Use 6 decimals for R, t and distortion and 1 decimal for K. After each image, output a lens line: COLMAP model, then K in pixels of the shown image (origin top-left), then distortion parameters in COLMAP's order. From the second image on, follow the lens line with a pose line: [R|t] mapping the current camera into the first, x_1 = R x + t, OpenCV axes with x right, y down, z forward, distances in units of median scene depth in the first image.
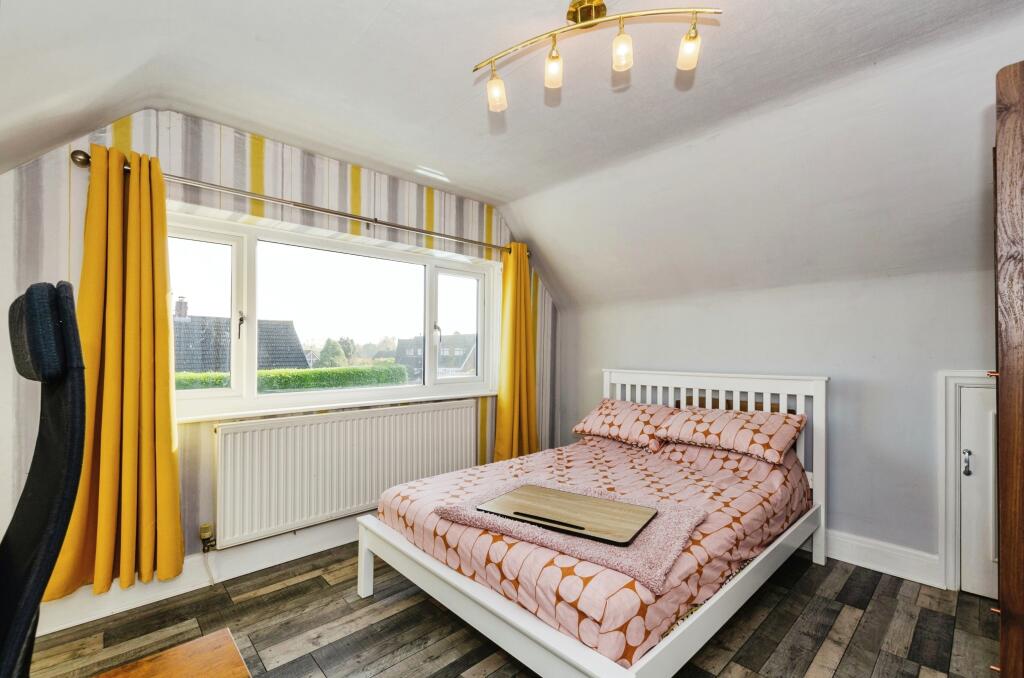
lens RADIAL K [[448.9, 0, 535.0], [0, 448.9, 350.6], [0, 0, 1]] dist [0.006314, -0.000921]
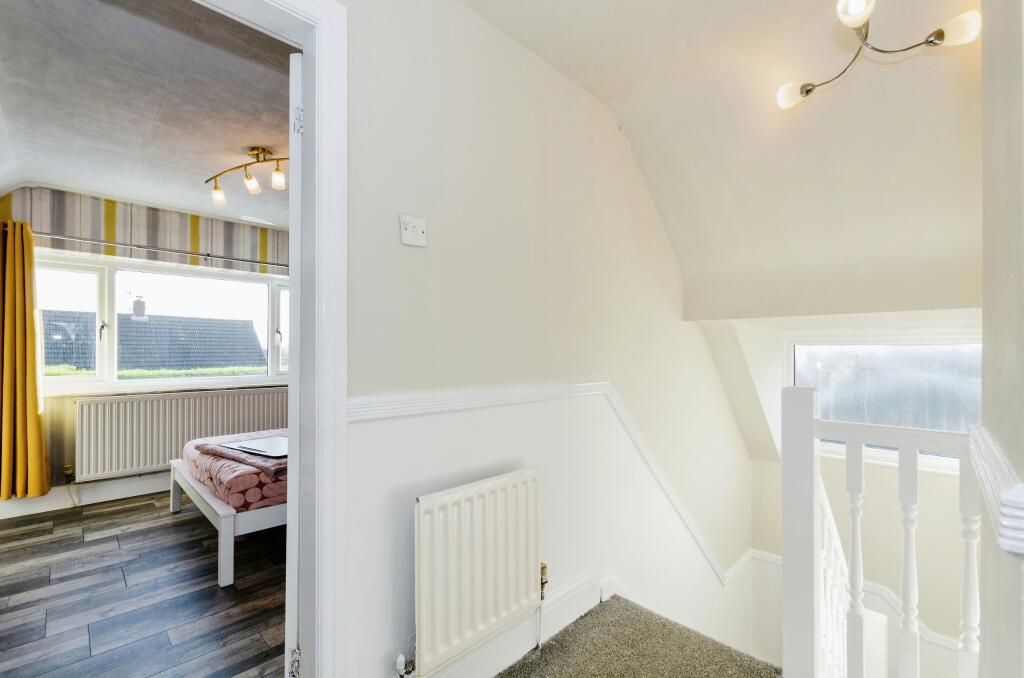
lens RADIAL K [[448.9, 0, 518.4], [0, 448.9, 356.3], [0, 0, 1]] dist [0.006314, -0.000921]
pose [[0.999707, 0.007654, 0.022944, 0.690306], [-0.007853, 0.999932, 0.008623, 0.002372], [-0.022877, -0.008800, 0.999700, -0.498440]]
